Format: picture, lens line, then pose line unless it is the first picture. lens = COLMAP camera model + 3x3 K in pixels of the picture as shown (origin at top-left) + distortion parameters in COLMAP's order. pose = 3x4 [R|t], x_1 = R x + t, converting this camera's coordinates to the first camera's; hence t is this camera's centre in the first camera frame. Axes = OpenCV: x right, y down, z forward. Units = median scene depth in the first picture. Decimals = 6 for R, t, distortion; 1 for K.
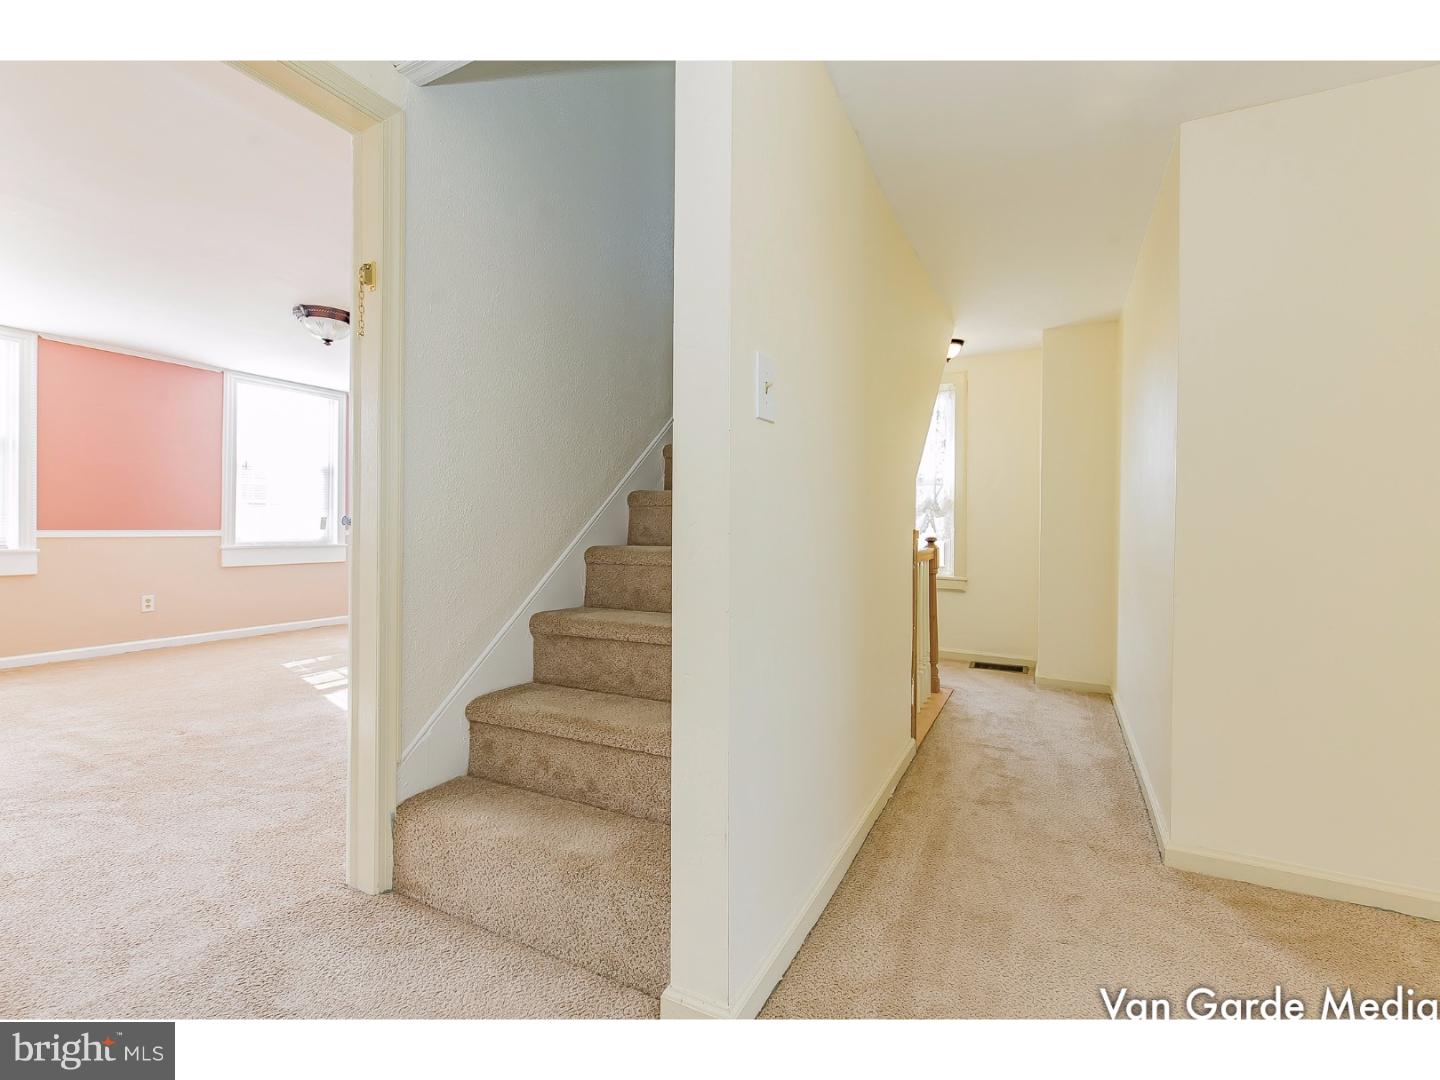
lens RADIAL K [[655.2, 0, 719.4], [0, 655.2, 532.8], [0, 0, 1]] dist [-0.001628, -0.000583]
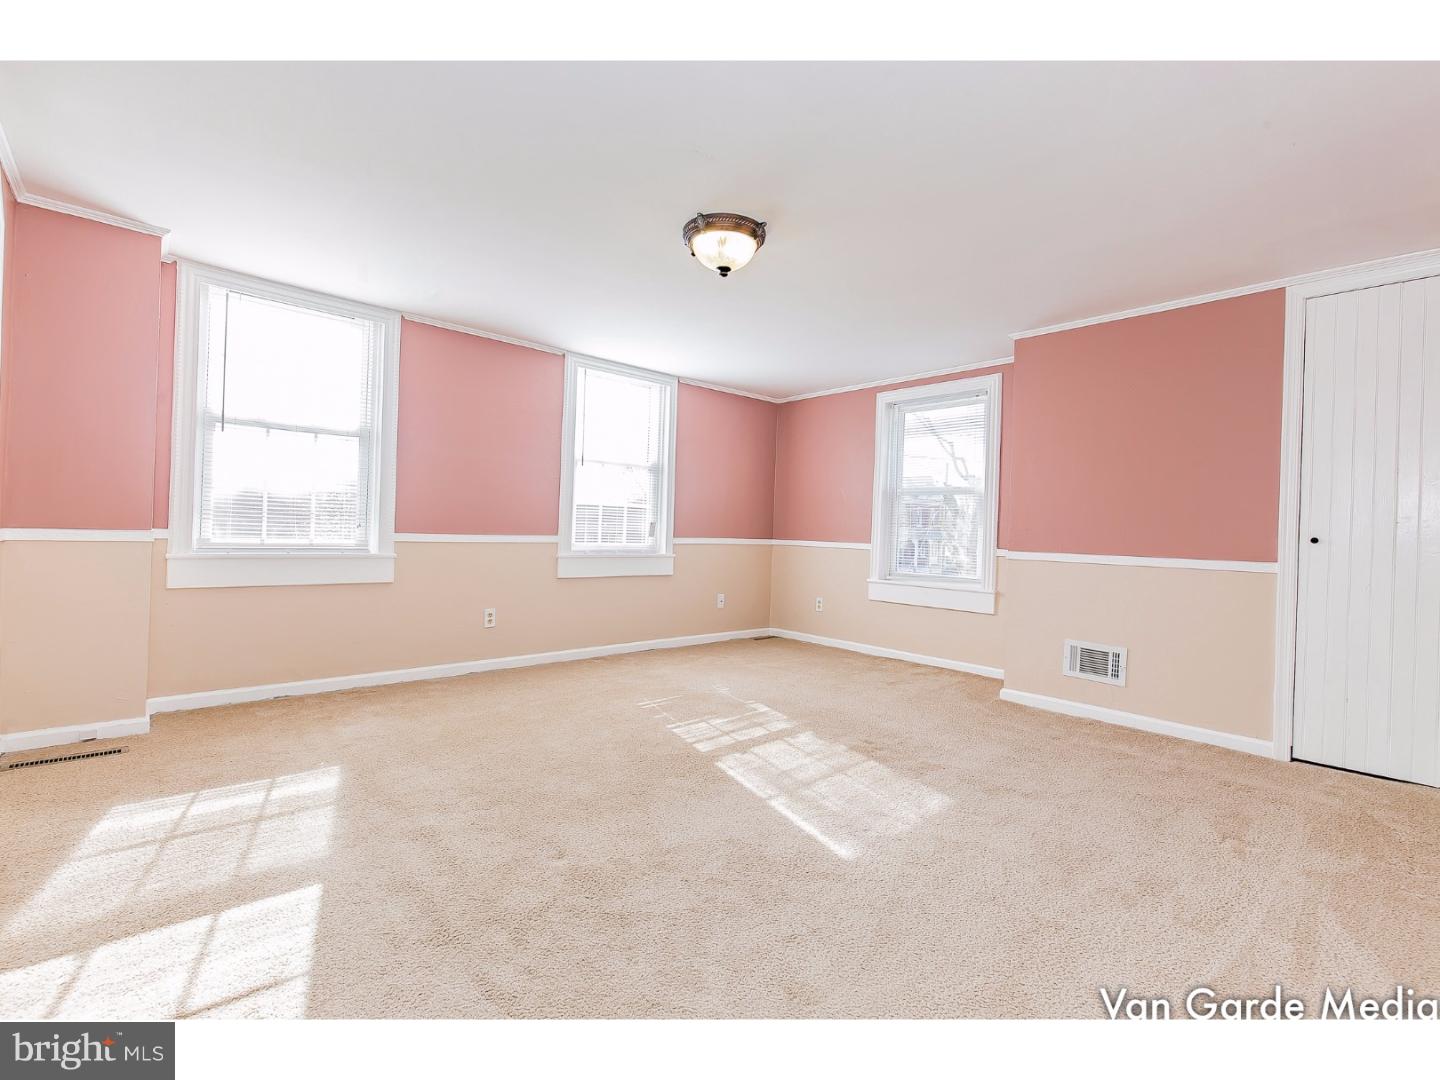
lens RADIAL K [[655.2, 0, 713.1], [0, 655.2, 533.7], [0, 0, 1]] dist [-0.001628, -0.000583]
pose [[0.937880, 0.019617, -0.346405, -0.290678], [-0.024212, 0.999667, -0.008943, -0.004295], [0.346115, 0.016775, 0.938042, 0.277413]]
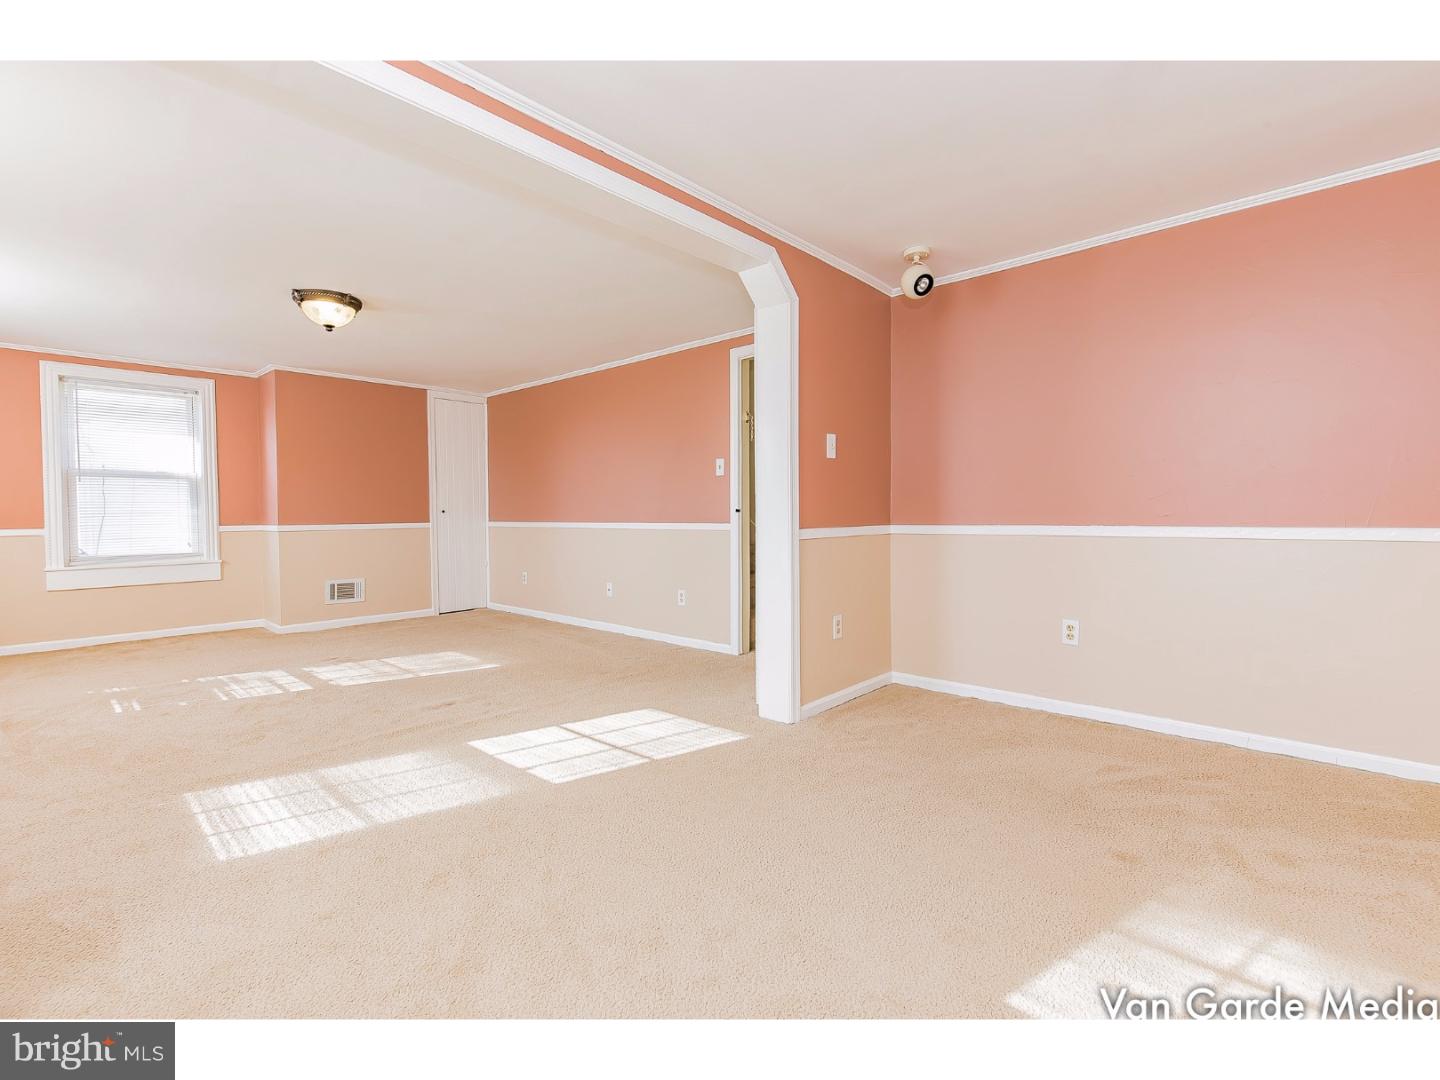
lens RADIAL K [[655.2, 0, 715.4], [0, 655.2, 533.7], [0, 0, 1]] dist [-0.001628, -0.000583]
pose [[0.257883, -0.049971, 0.964883, -1.387557], [0.018072, 0.998736, 0.046894, -0.030692], [-0.966007, 0.005344, 0.258460, 0.133011]]
